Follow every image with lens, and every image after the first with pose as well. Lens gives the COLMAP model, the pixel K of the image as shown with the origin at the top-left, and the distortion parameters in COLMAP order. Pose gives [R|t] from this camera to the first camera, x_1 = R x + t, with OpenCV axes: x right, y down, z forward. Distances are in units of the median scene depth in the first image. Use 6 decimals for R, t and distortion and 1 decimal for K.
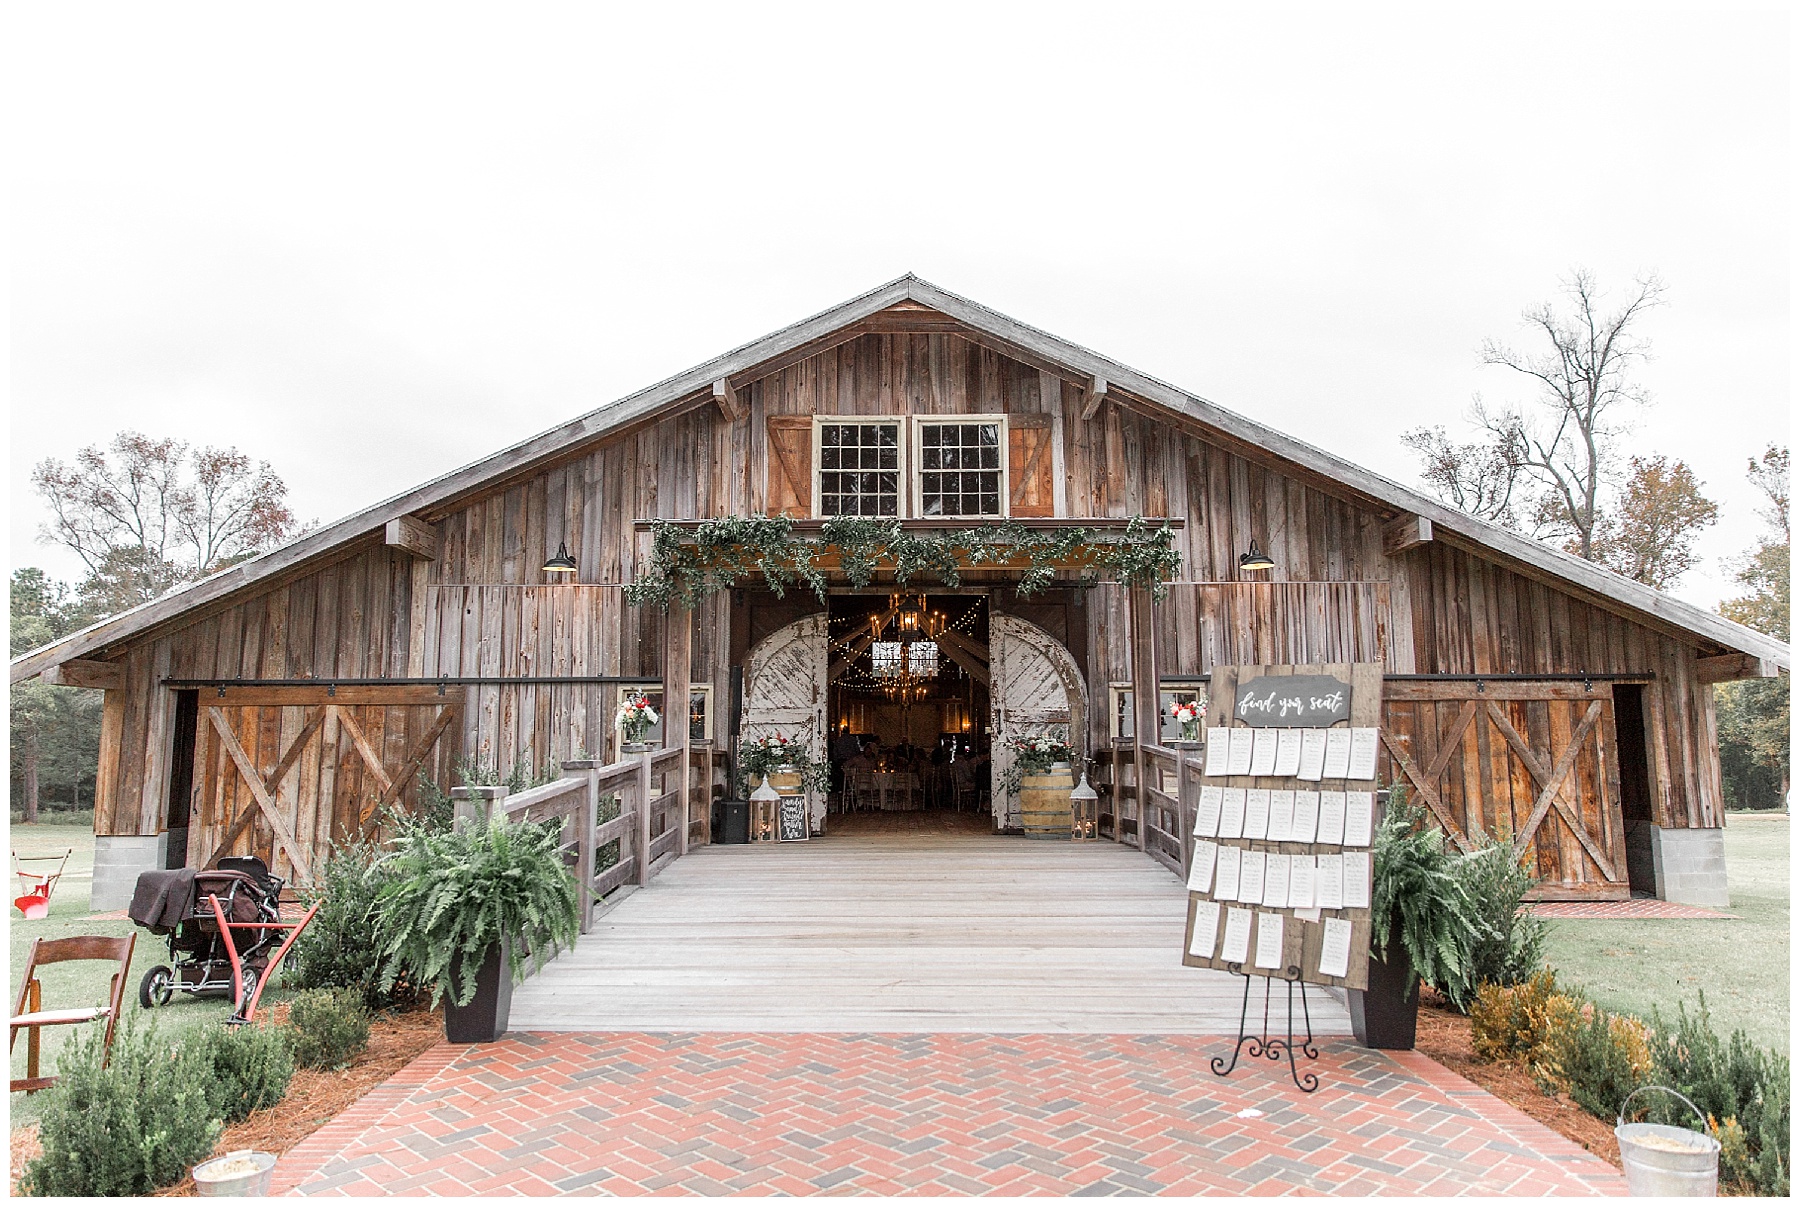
lens RADIAL K [[1258.1, 0, 905.5], [0, 1258.1, 603.2], [0, 0, 1]] dist [0.023303, -0.000551]
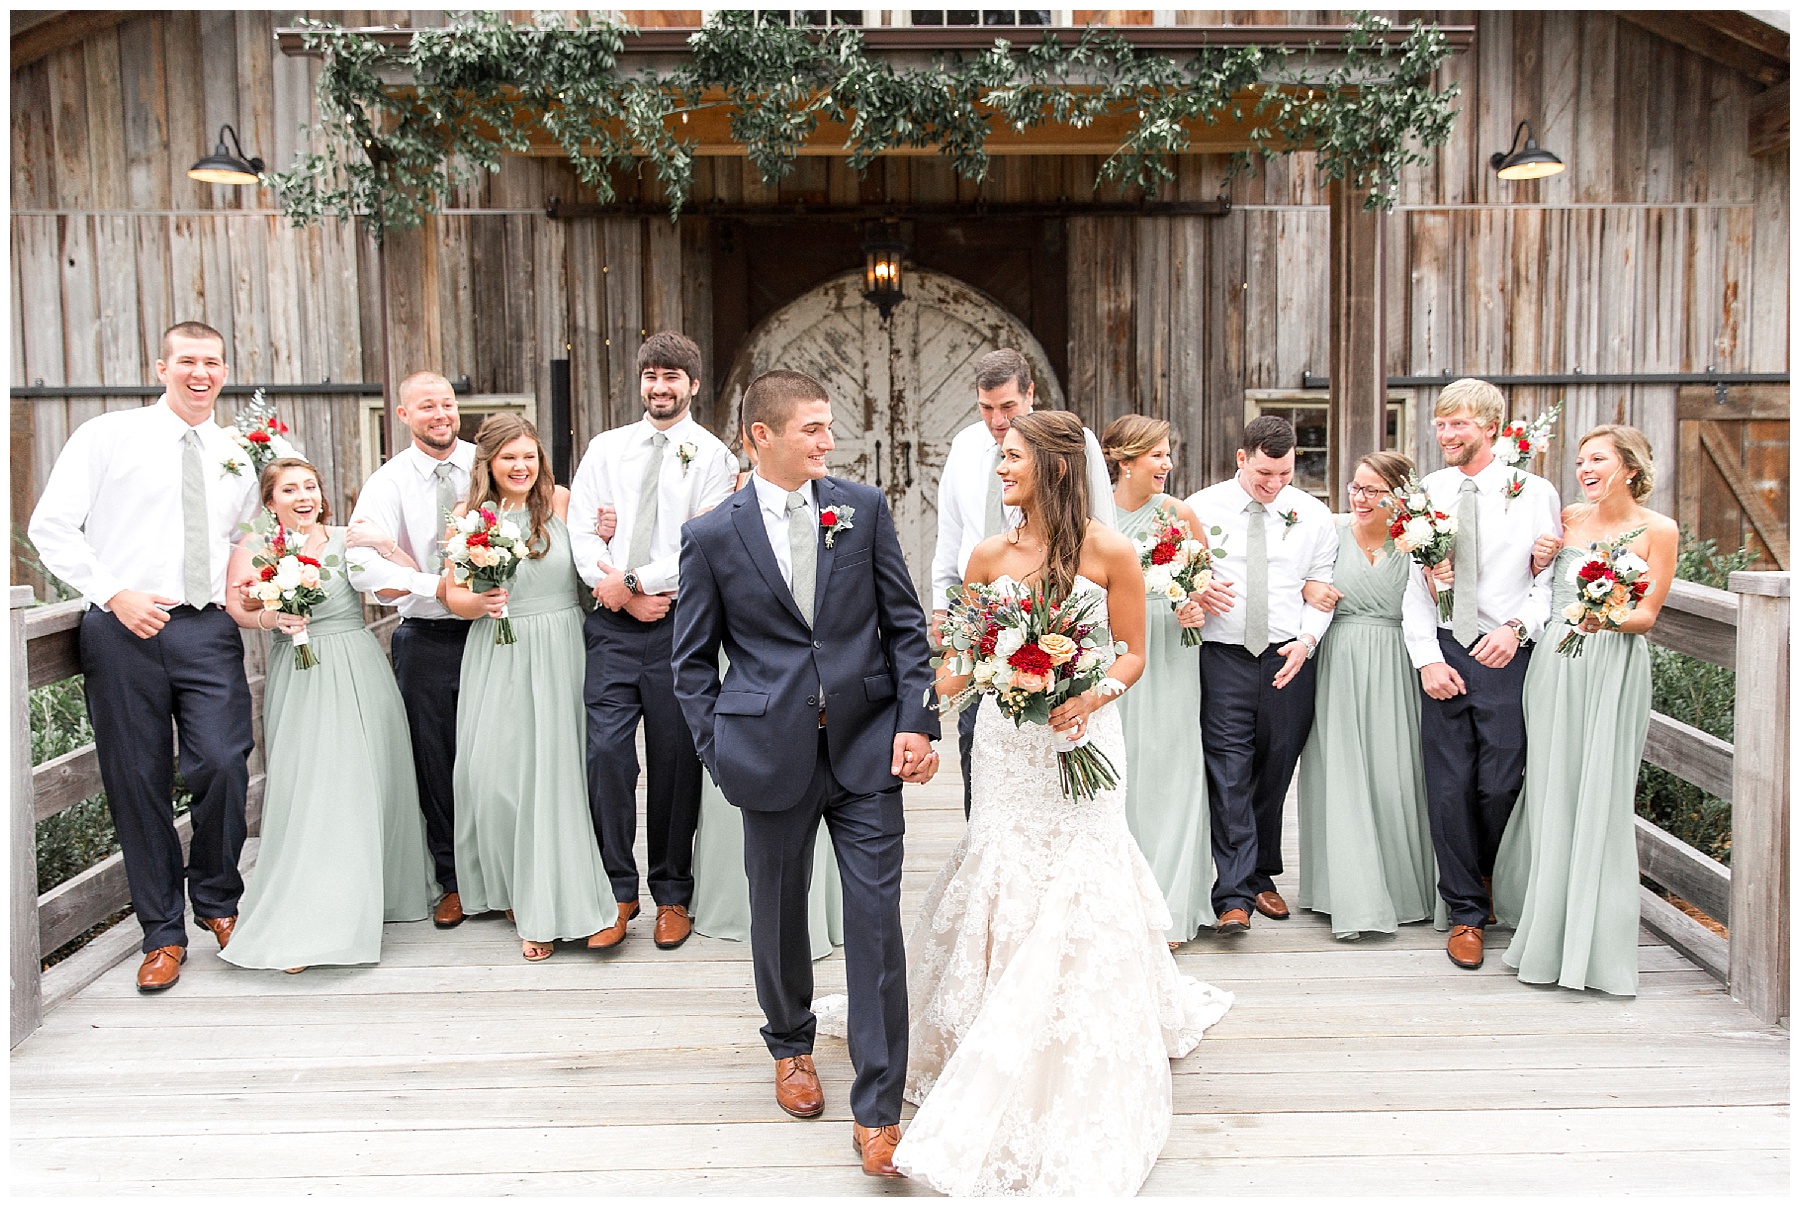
lens RADIAL K [[1467.3, 0, 939.2], [0, 1467.3, 608.0], [0, 0, 1]] dist [0.007080, 0.004872]
pose [[0.999530, -0.008665, 0.029422, 0.005264], [0.002696, 0.980376, 0.197118, 0.028415], [-0.030553, -0.196946, 0.979938, 0.342837]]
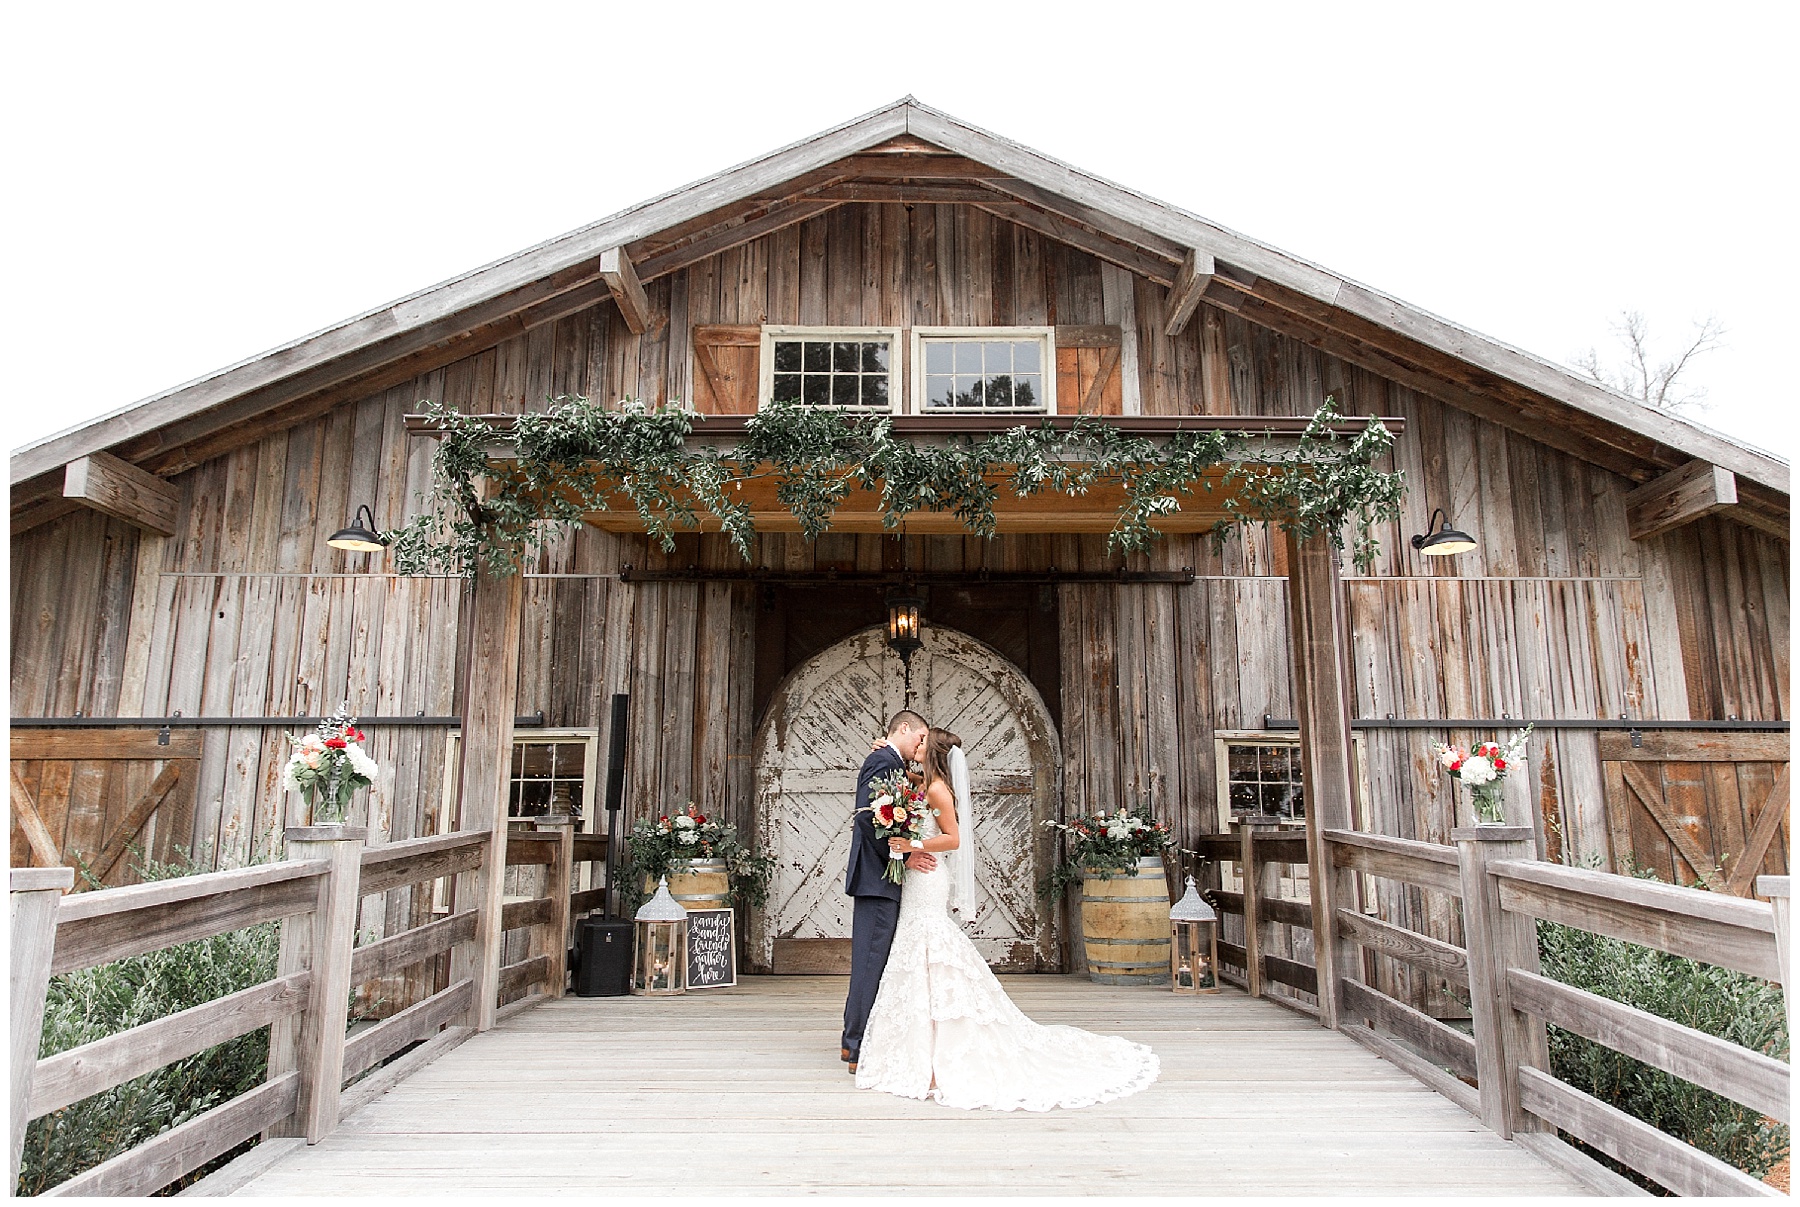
lens RADIAL K [[1206.4, 0, 912.8], [0, 1206.4, 608.4], [0, 0, 1]] dist [0.013393, -0.002923]
pose [[0.999936, 0.006944, 0.008941, 0.001554], [-0.006341, 0.997809, -0.065851, 0.041974], [-0.009379, 0.065790, 0.997789, 0.379918]]
